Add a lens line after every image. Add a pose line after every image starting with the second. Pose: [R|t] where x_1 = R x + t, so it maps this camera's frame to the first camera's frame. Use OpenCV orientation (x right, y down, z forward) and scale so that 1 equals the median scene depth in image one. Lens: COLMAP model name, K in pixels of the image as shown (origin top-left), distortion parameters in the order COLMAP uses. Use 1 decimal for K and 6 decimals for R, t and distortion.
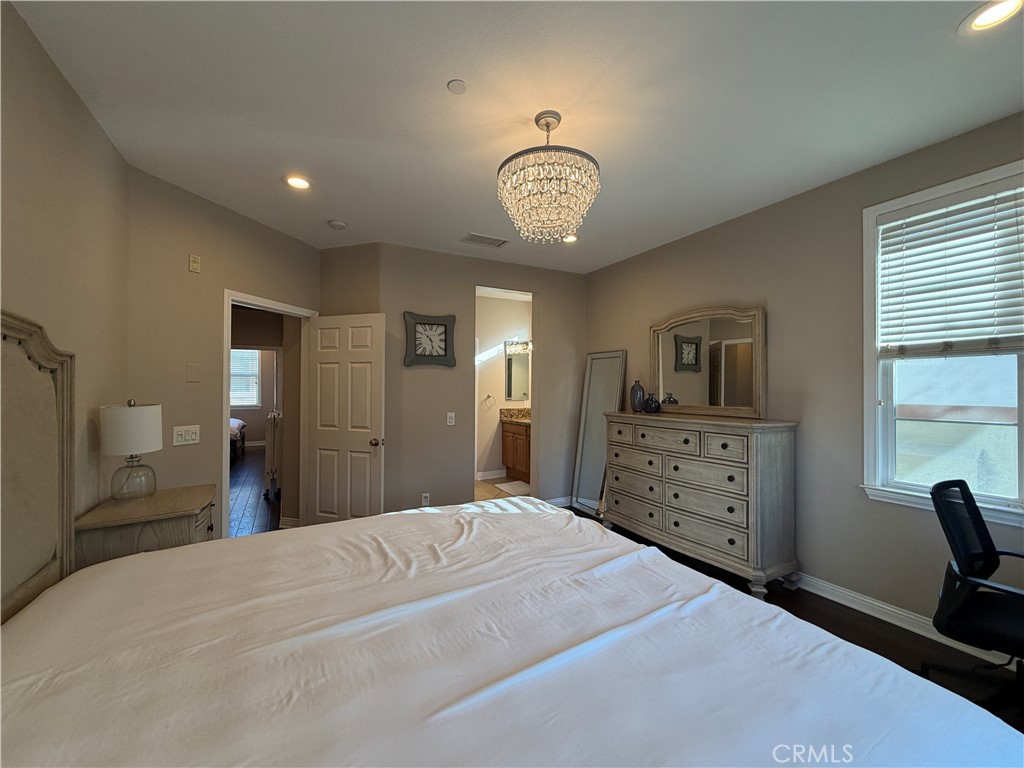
lens RADIAL K [[408.8, 0, 514.0], [0, 408.8, 390.5], [0, 0, 1]] dist [0.000416, 0.000436]
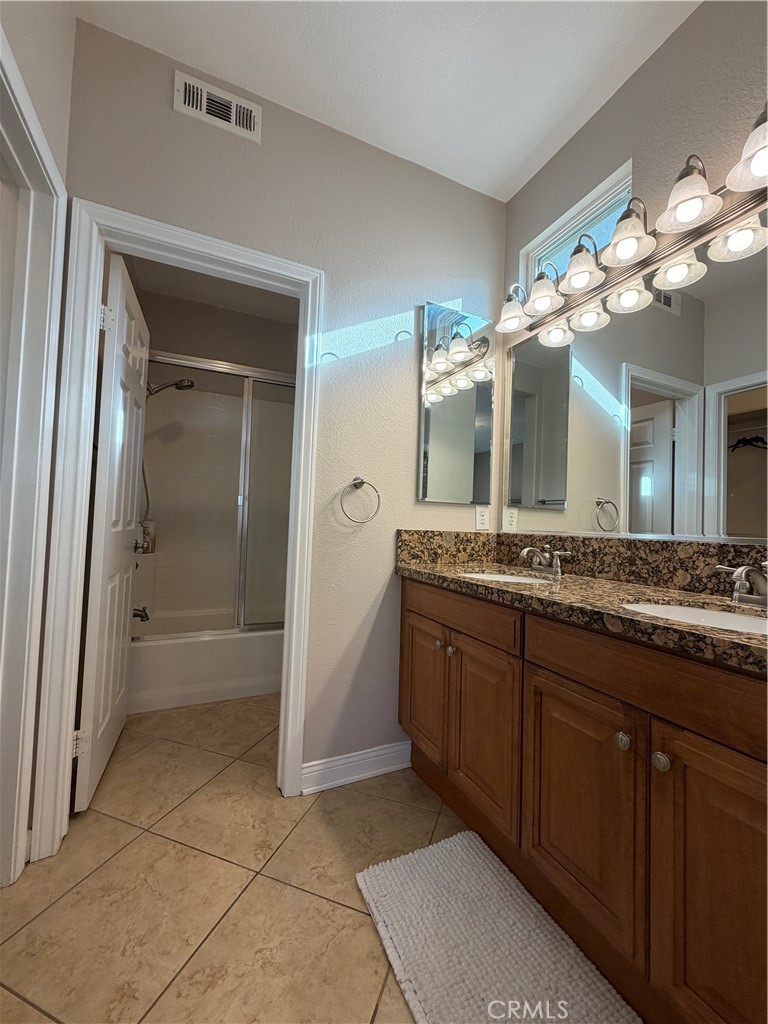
lens RADIAL K [[408.8, 0, 382.4], [0, 408.8, 511.8], [0, 0, 1]] dist [0.000416, 0.000436]
pose [[0.996333, 0.029811, -0.080200, -0.021082], [-0.031941, 0.999167, -0.025411, 0.040042], [0.079376, 0.027879, 0.996455, 0.716716]]
